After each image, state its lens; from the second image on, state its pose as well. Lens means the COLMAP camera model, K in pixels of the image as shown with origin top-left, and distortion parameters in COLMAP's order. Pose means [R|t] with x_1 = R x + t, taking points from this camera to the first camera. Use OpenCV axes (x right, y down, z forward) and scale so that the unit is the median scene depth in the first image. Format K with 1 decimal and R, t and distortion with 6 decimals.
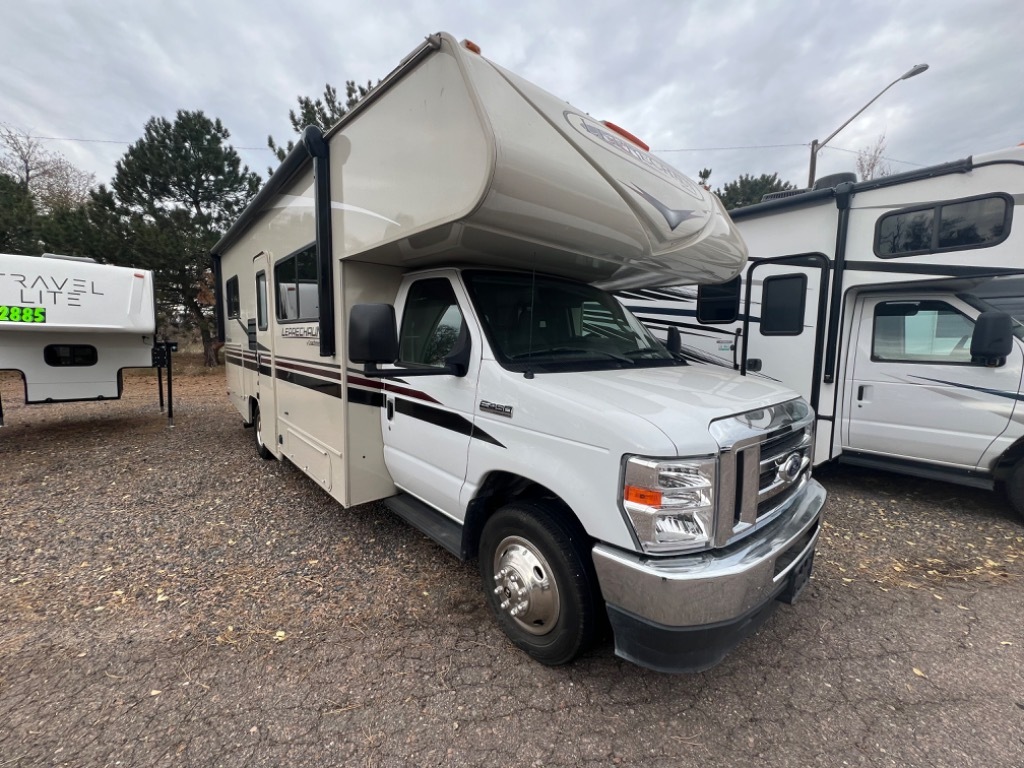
lens RADIAL K [[421.4, 0, 497.2], [0, 421.4, 384.6], [0, 0, 1]] dist [0.000319, 0.000005]
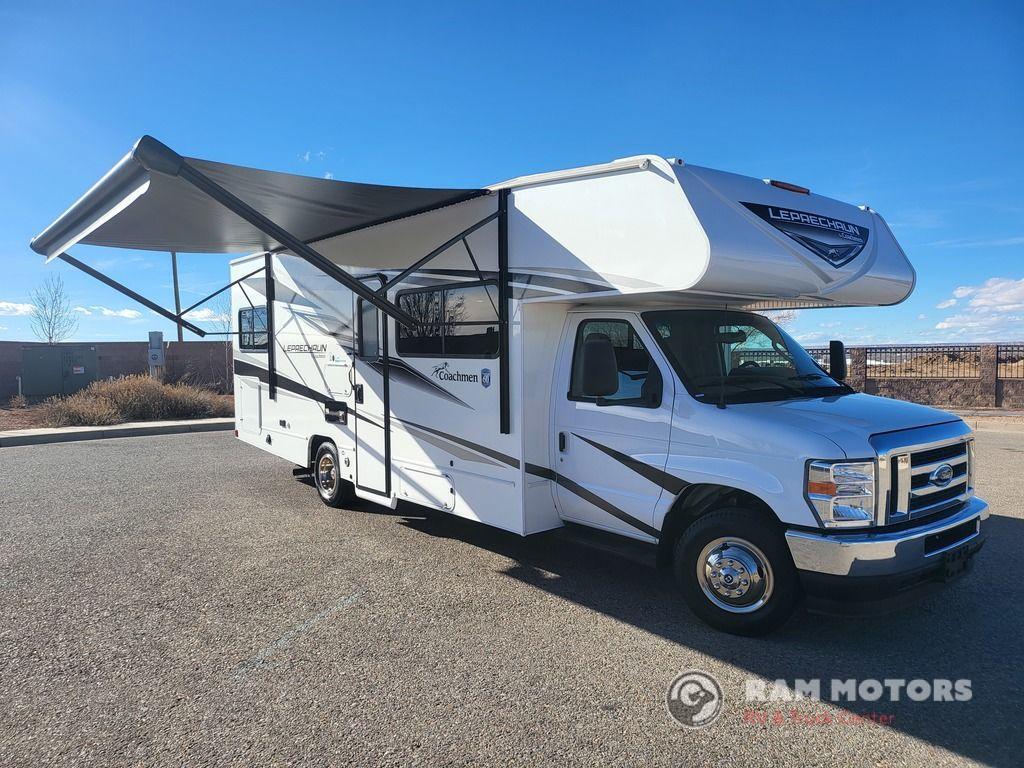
lens RADIAL K [[746.5, 0, 512.0], [0, 746.5, 384.0], [0, 0, 1]] dist [0.080908, -0.091587]
pose [[0.999467, -0.019620, -0.026097, -0.476858], [0.017871, 0.997683, -0.065646, 0.047100], [0.027325, 0.065145, 0.997502, -1.217454]]
